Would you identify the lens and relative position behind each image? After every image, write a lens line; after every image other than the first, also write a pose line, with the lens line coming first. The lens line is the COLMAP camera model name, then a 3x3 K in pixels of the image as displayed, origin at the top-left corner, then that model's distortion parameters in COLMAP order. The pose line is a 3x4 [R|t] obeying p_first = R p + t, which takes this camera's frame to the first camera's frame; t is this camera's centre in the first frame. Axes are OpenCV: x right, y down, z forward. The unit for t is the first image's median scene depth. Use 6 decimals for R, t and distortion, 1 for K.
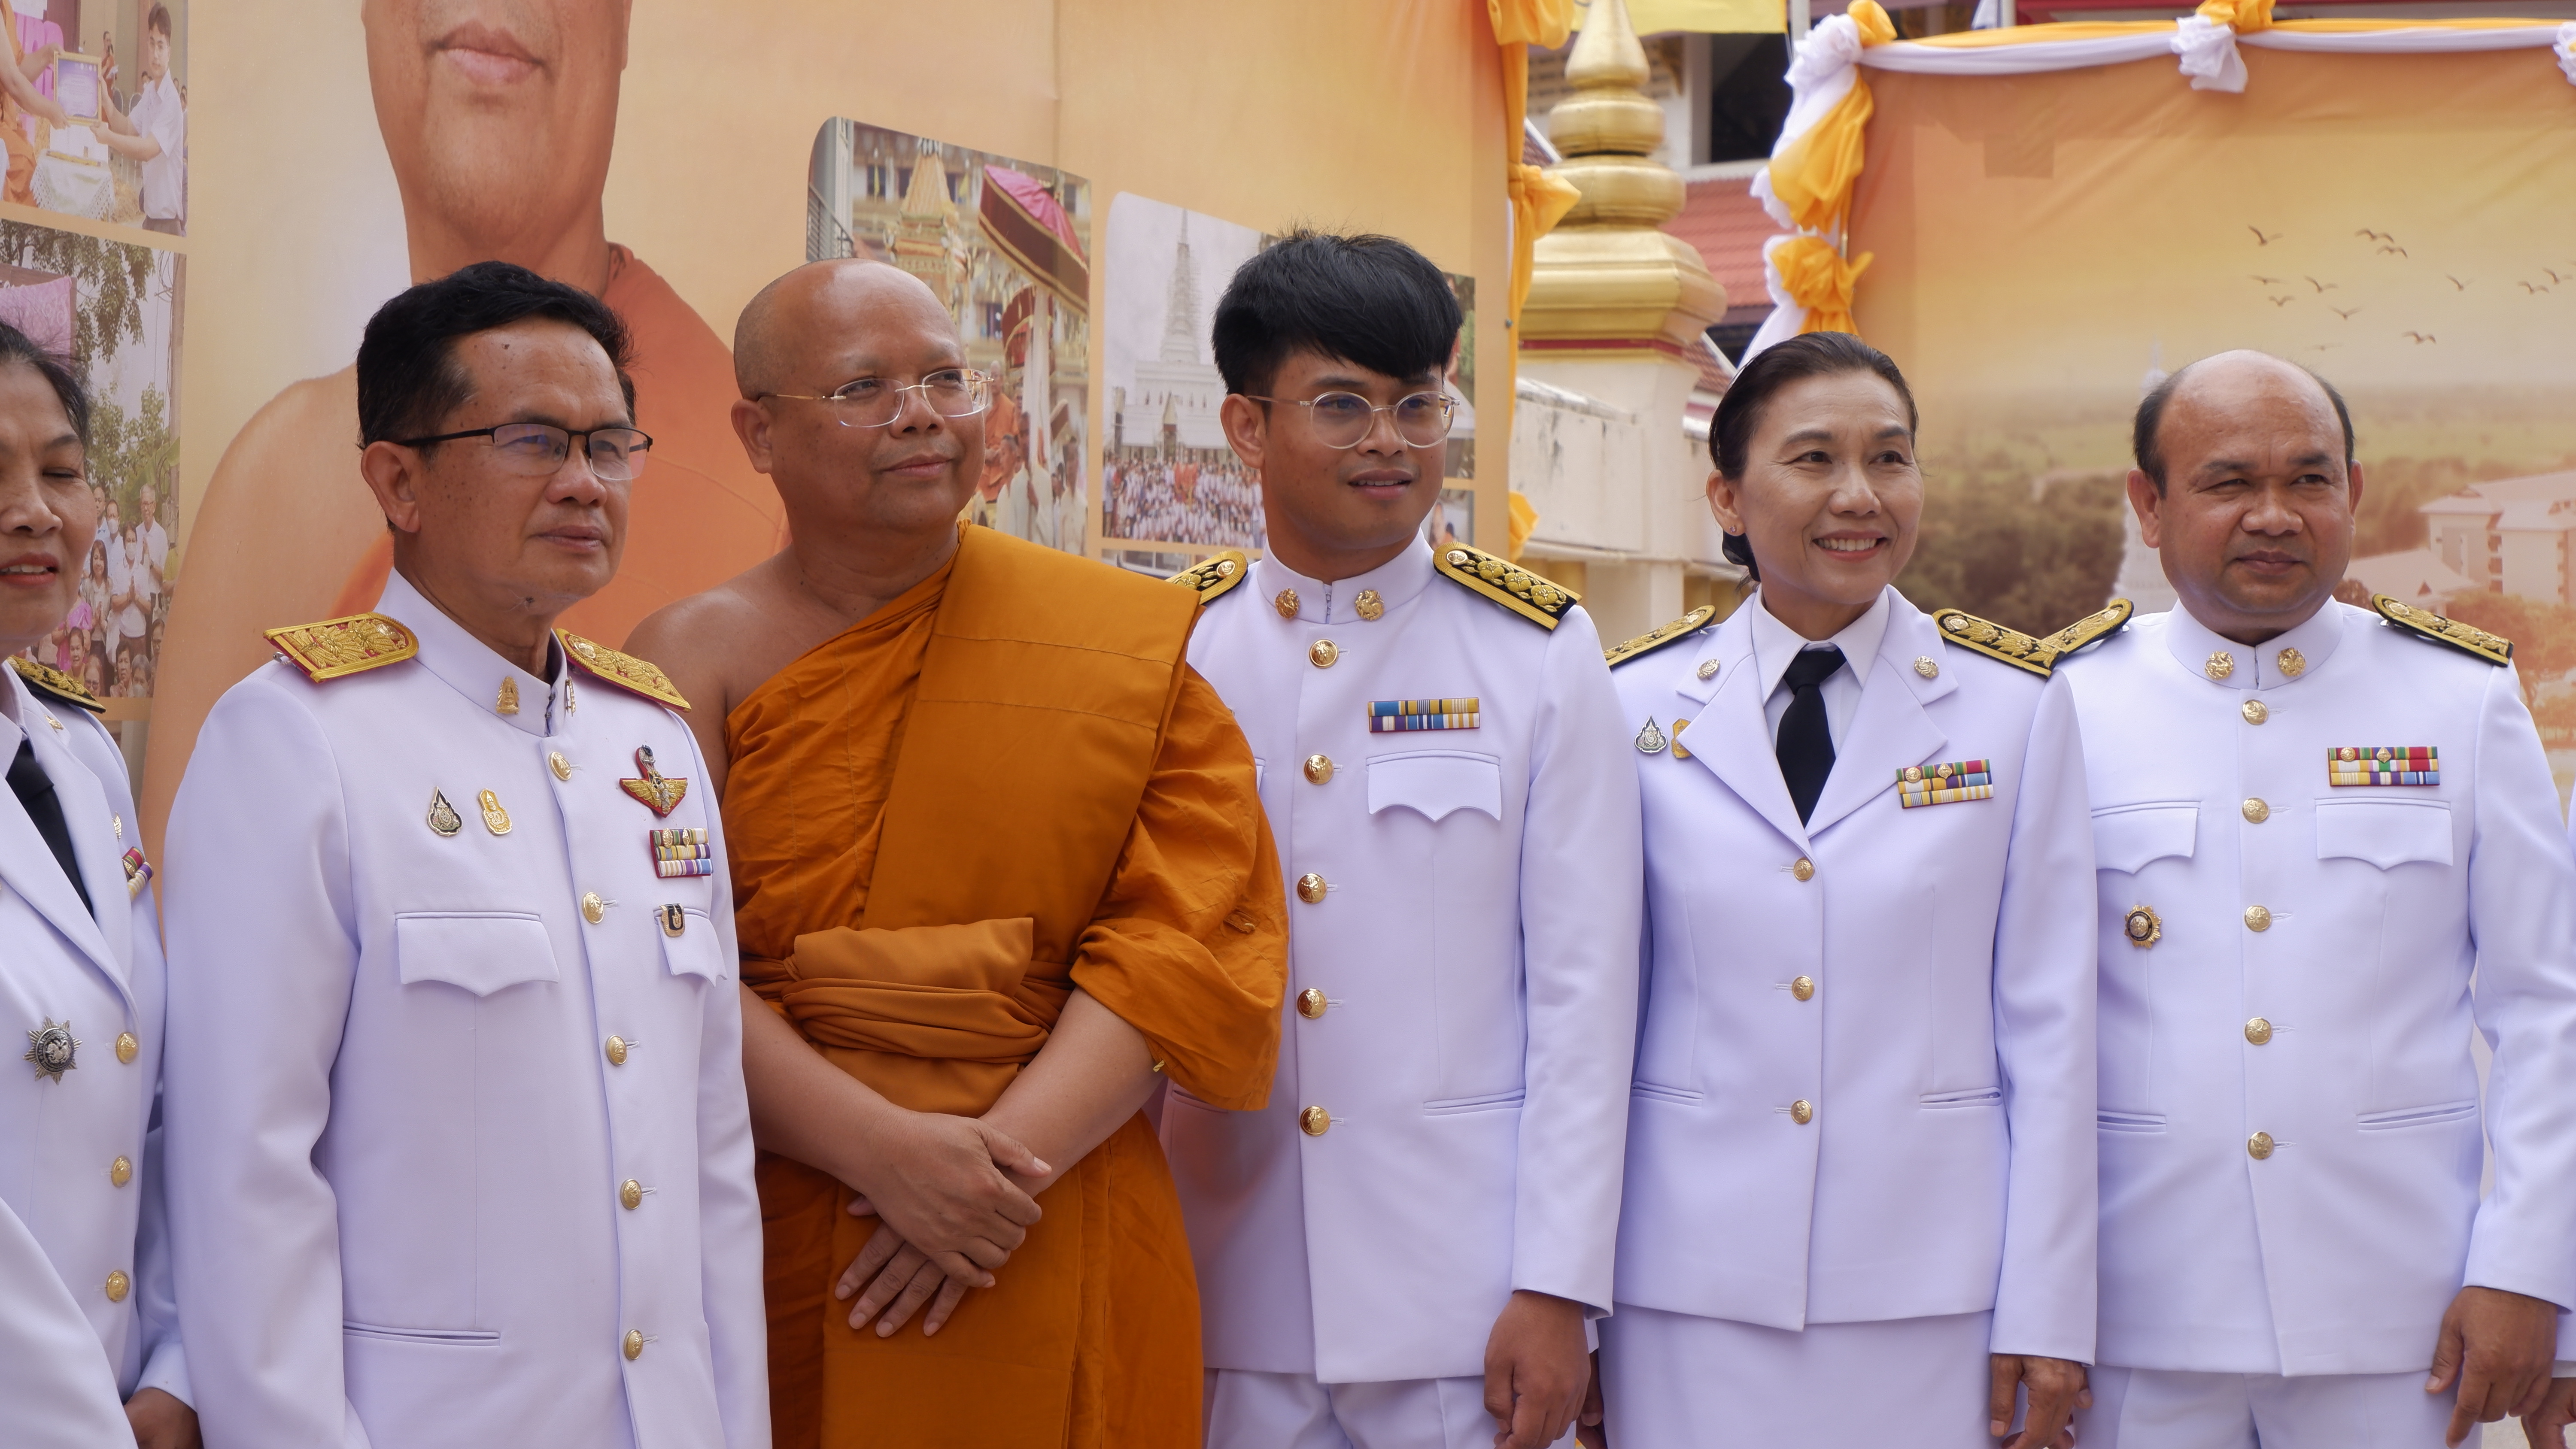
lens RADIAL K [[5031.4, 0, 1288.0], [0, 5031.4, 724.5], [0, 0, 1]] dist [-0.120016, -0.107512]
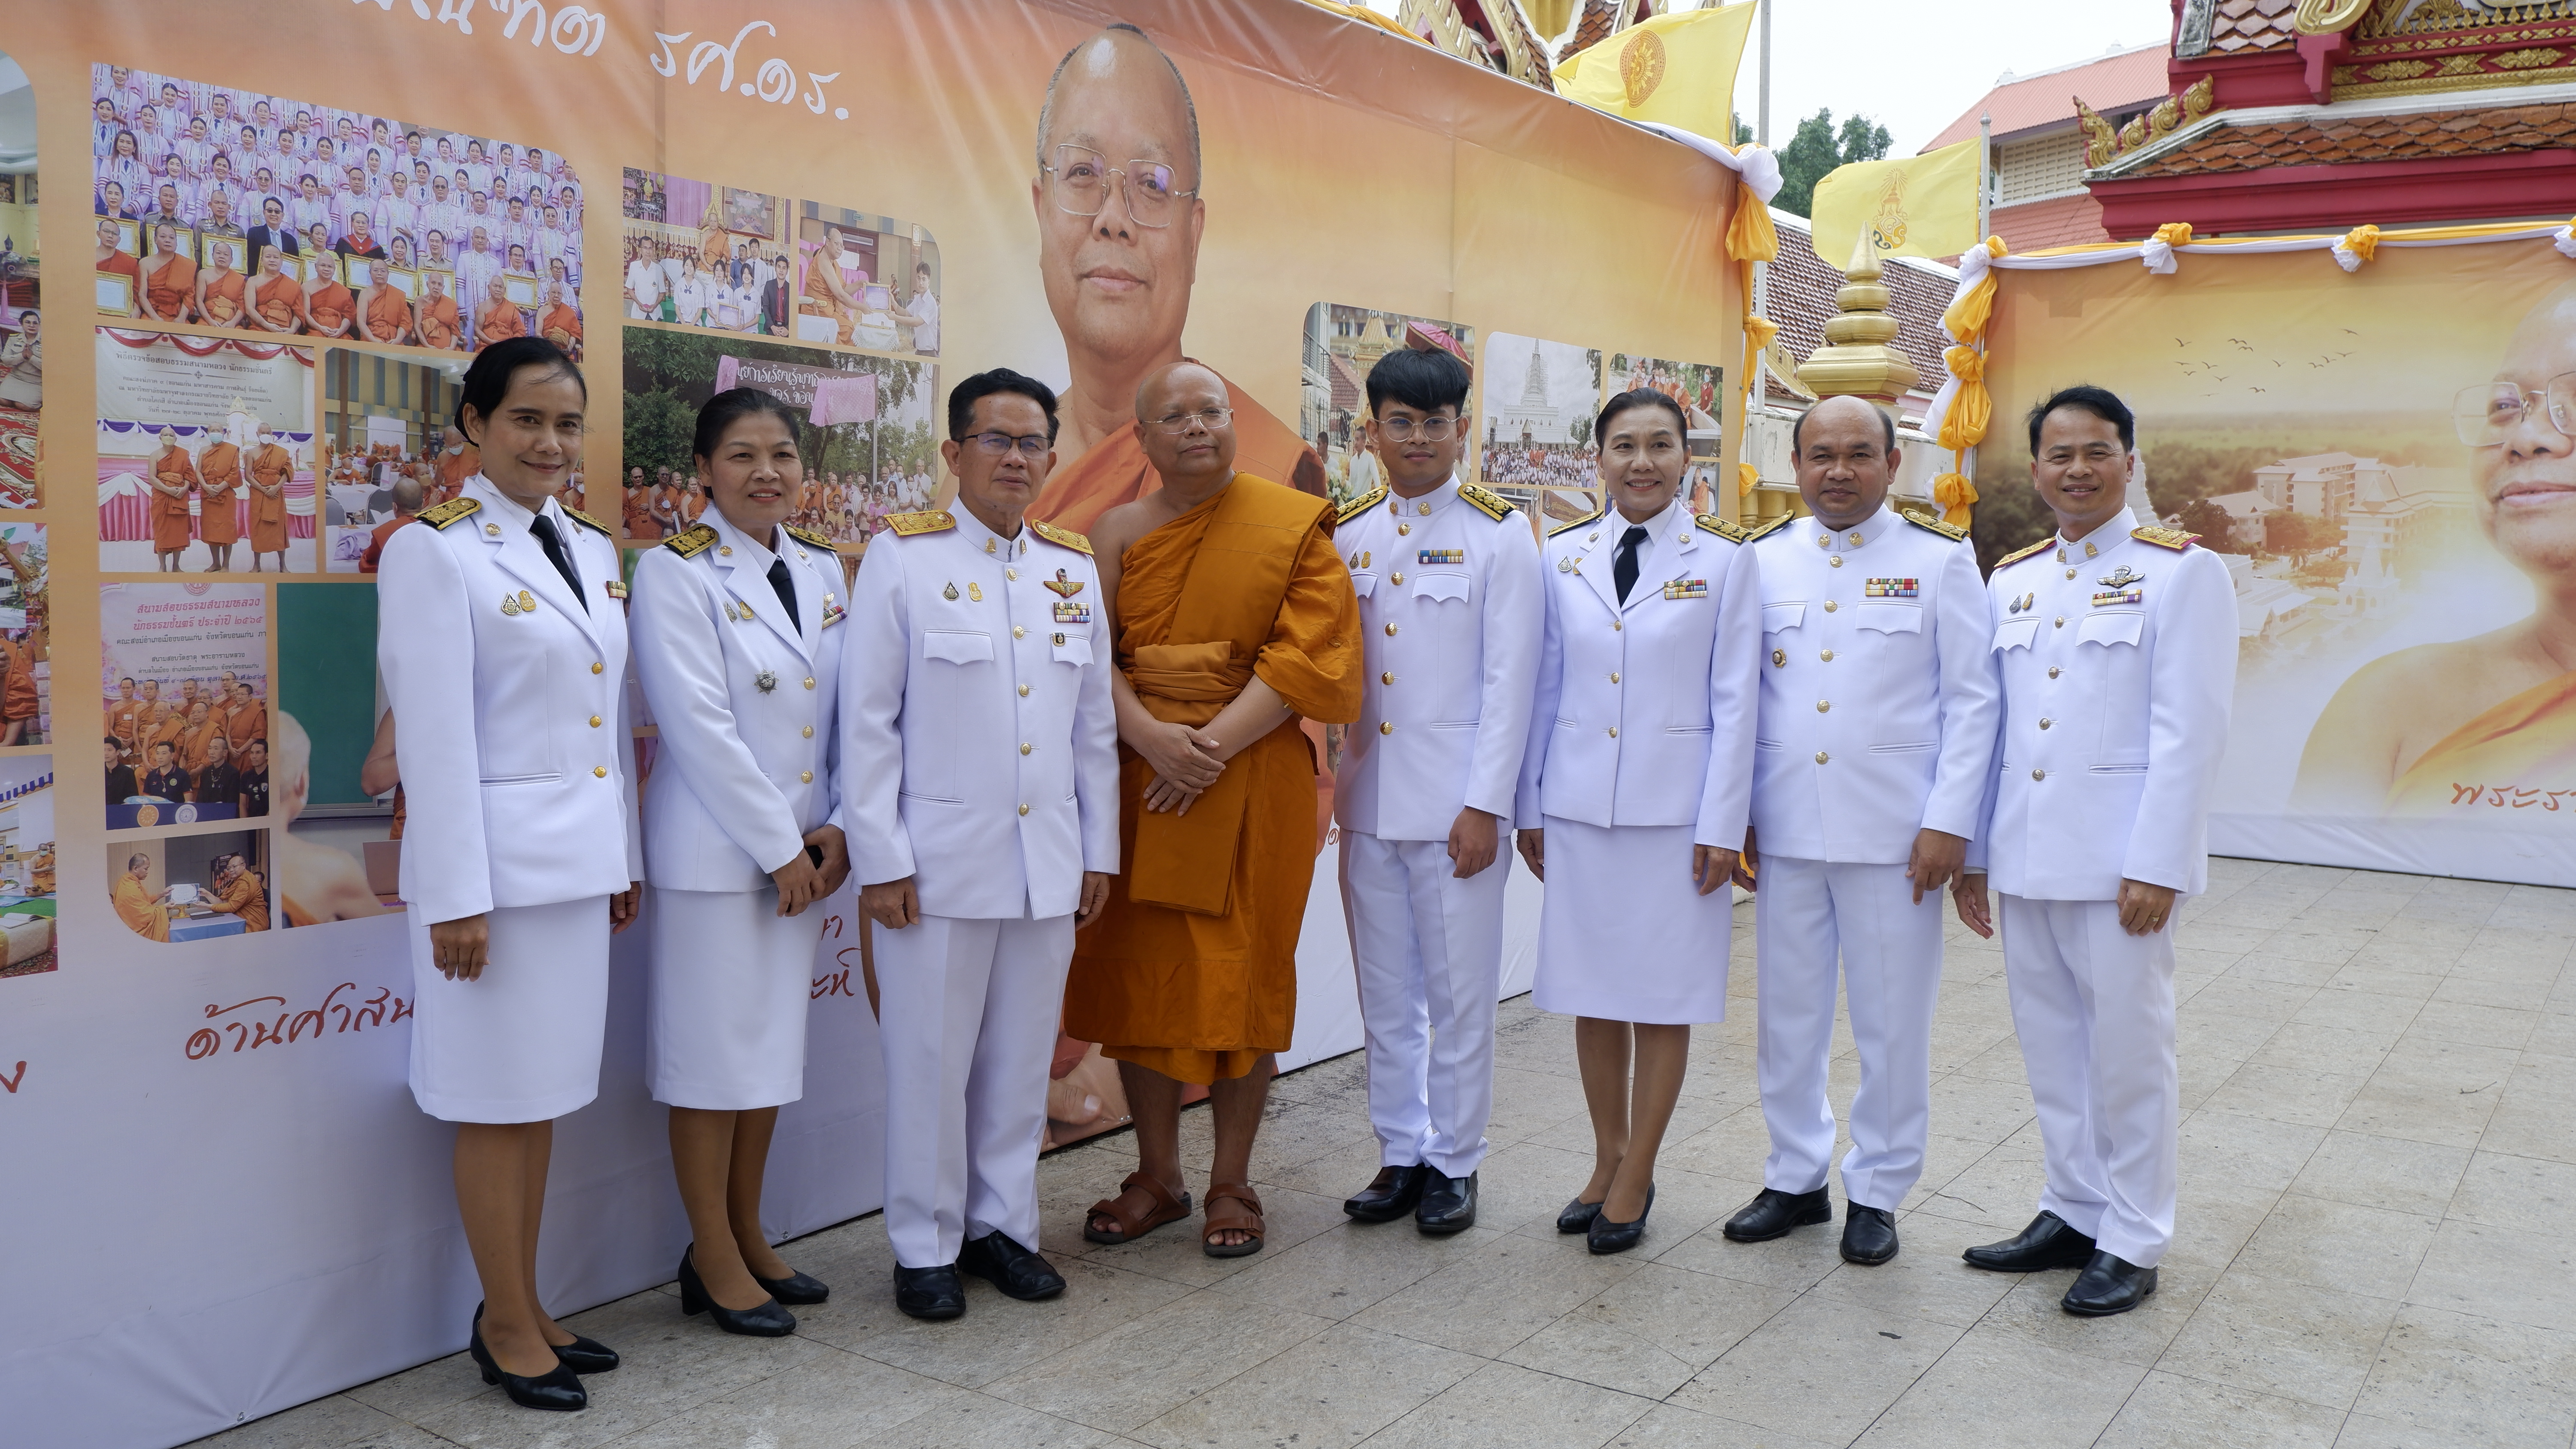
lens RADIAL K [[2148.6, 0, 1288.0], [0, 2148.6, 724.5], [0, 0, 1]] dist [-0.045444, 0.006580]
pose [[0.955676, 0.033571, -0.292500, 0.243975], [-0.011791, 0.997045, 0.075909, 0.000363], [0.294184, -0.069095, 0.953248, 0.030130]]
